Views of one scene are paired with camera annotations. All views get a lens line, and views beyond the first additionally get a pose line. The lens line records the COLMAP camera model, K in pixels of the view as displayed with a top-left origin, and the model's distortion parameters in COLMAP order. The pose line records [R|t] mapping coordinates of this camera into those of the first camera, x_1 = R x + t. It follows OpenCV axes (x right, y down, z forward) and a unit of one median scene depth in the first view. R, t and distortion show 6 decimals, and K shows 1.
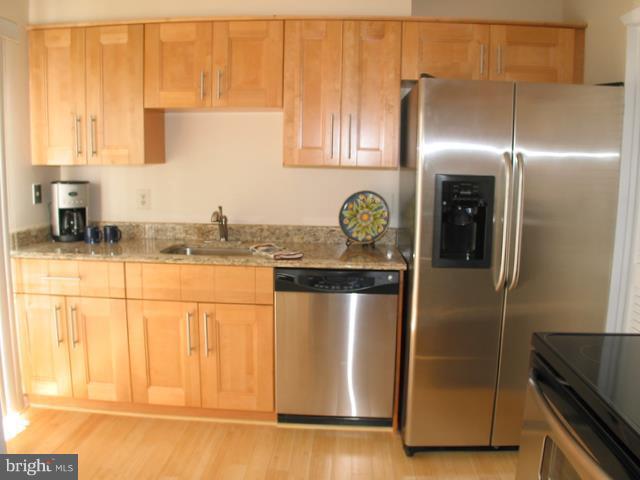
lens RADIAL K [[521.9, 0, 320.0], [0, 521.9, 240.0], [0, 0, 1]] dist [-0.206827, 0.107405]
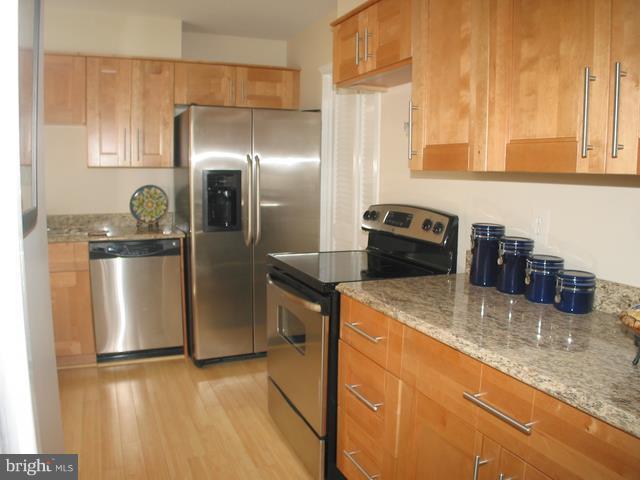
lens RADIAL K [[521.9, 0, 320.0], [0, 521.9, 240.0], [0, 0, 1]] dist [-0.206827, 0.107405]
pose [[0.888866, -0.057861, 0.454500, -0.138139], [0.064344, 0.997927, 0.001205, 0.080604], [-0.453627, 0.028173, 0.890746, -0.406681]]
